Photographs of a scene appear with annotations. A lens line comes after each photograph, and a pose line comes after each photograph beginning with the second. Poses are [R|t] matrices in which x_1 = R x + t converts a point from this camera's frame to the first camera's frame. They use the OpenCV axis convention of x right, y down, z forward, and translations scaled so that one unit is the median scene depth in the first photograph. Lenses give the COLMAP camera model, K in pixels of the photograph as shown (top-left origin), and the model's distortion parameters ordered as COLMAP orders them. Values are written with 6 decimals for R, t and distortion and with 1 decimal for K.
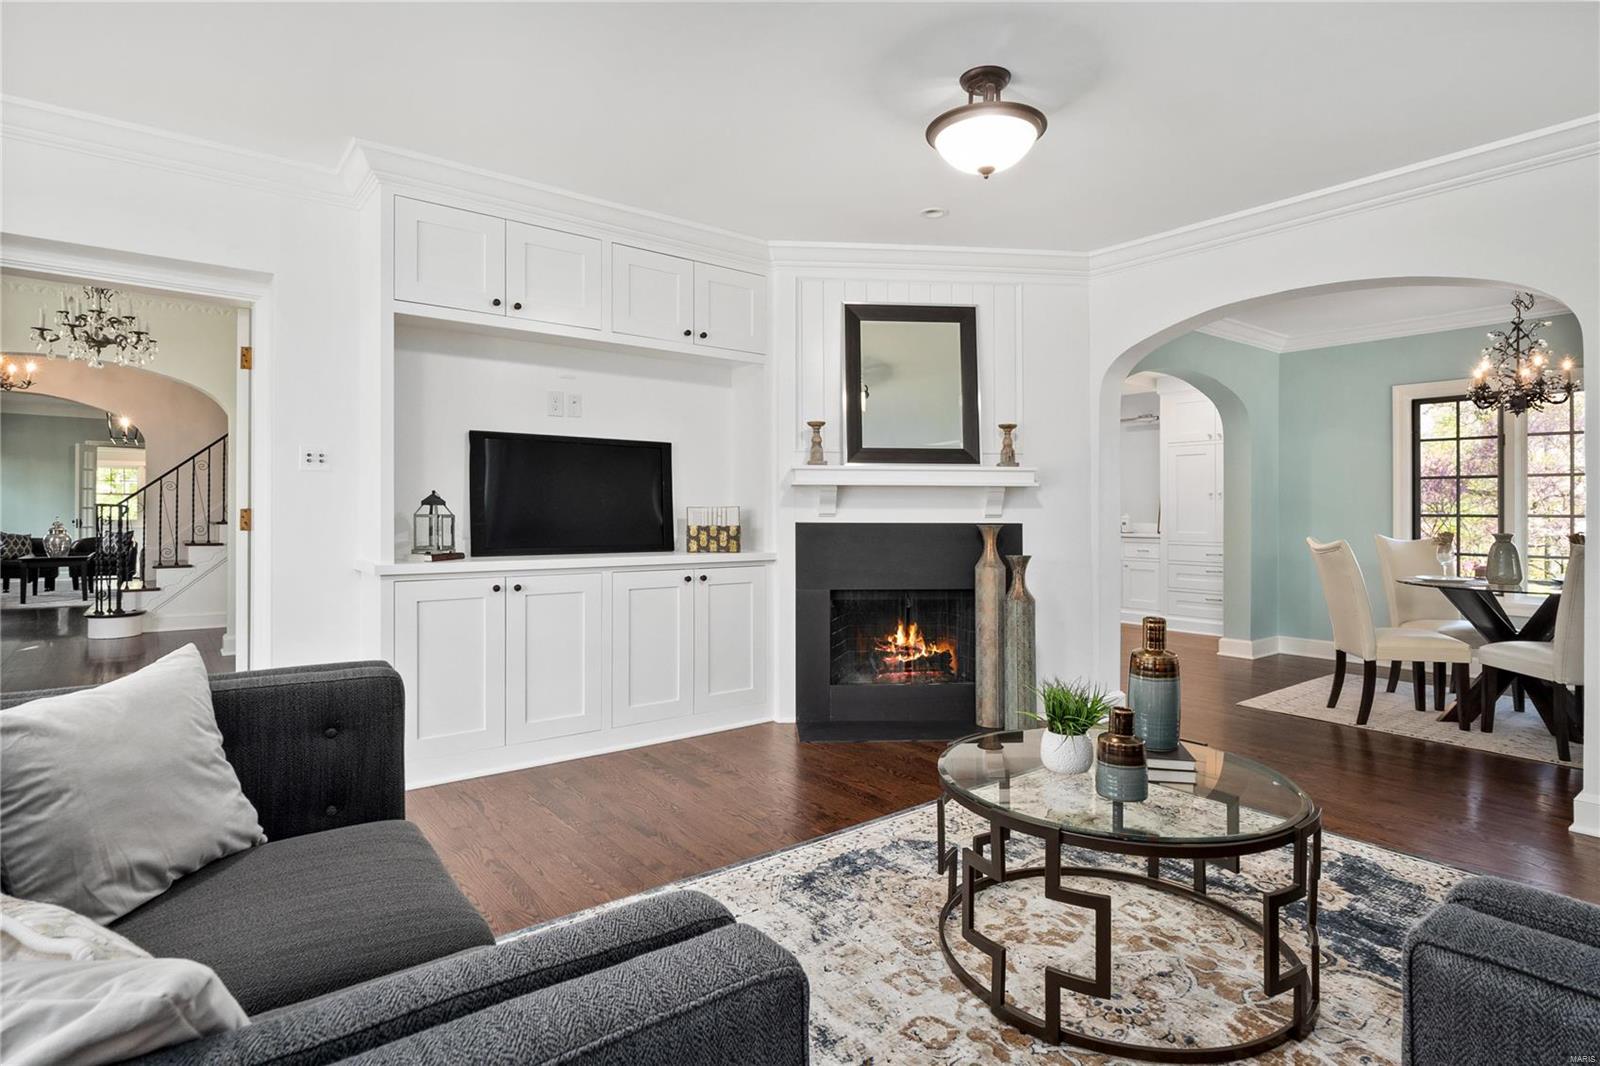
lens RADIAL K [[816.9, 0, 801.6], [0, 816.9, 499.4], [0, 0, 1]] dist [0.017513, 0.001196]
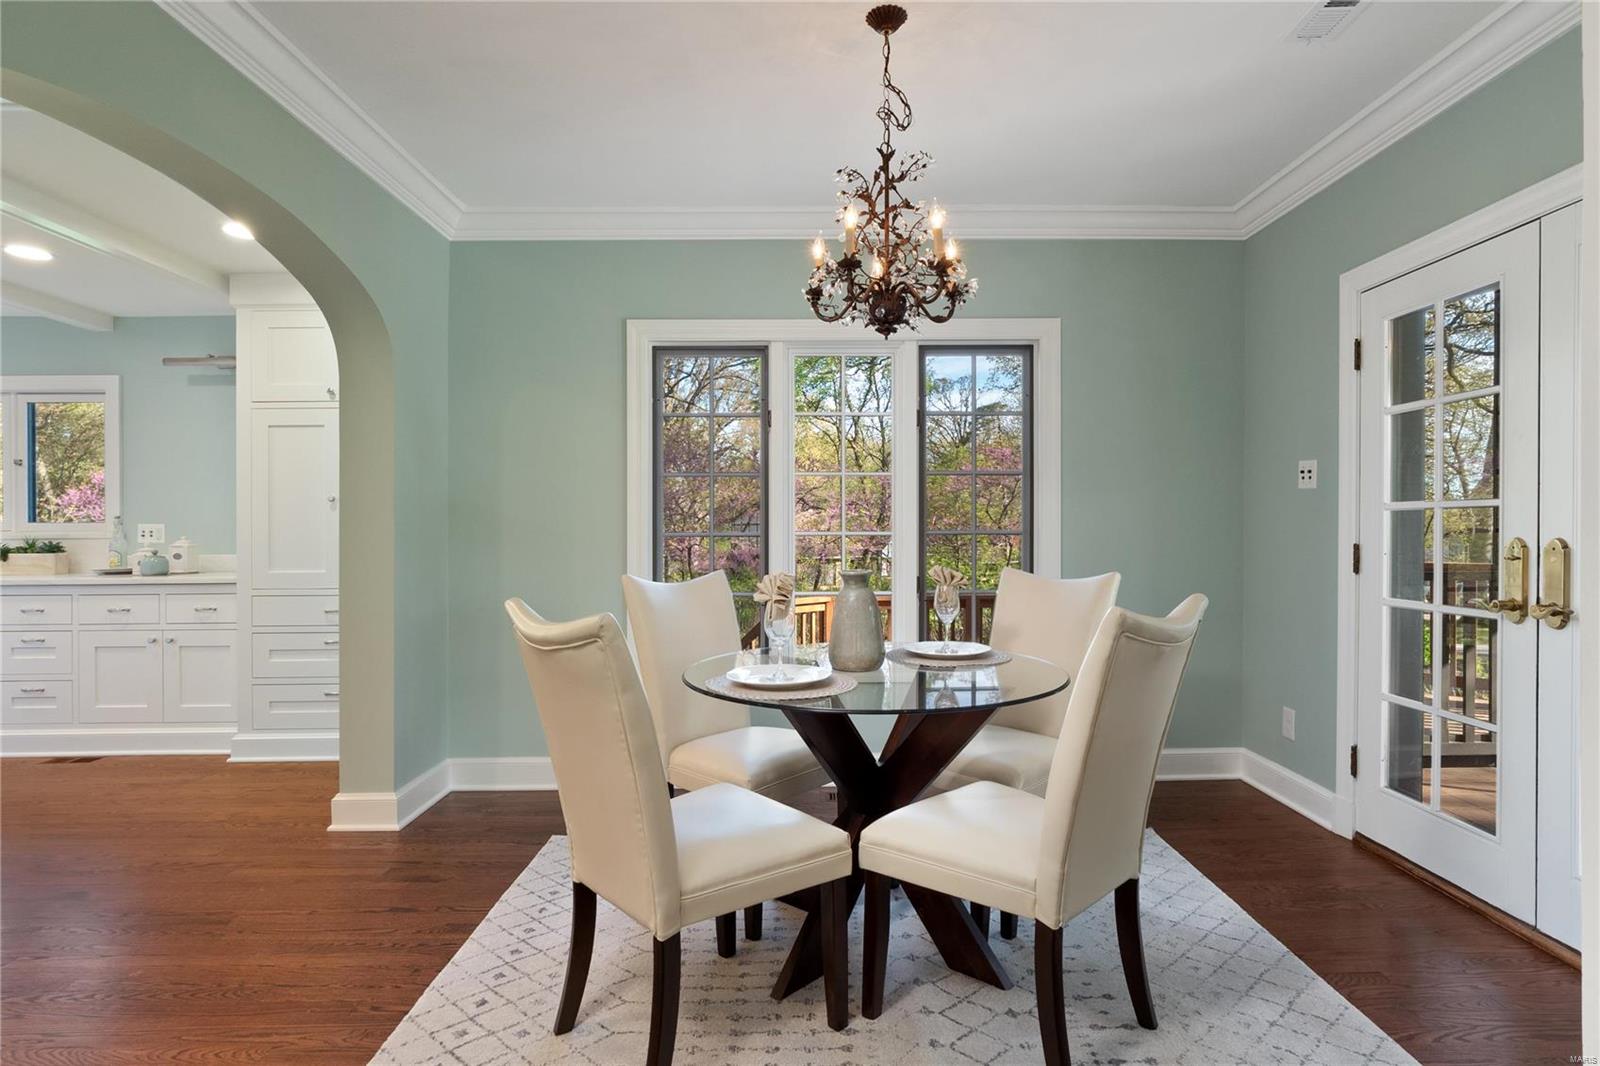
lens RADIAL K [[816.9, 0, 801.1], [0, 816.9, 526.4], [0, 0, 1]] dist [0.017513, 0.001196]
pose [[0.600473, -0.001475, 0.799644, 0.293960], [-0.005553, 0.999966, 0.006015, 0.005429], [-0.799626, -0.008052, 0.600445, 0.498211]]
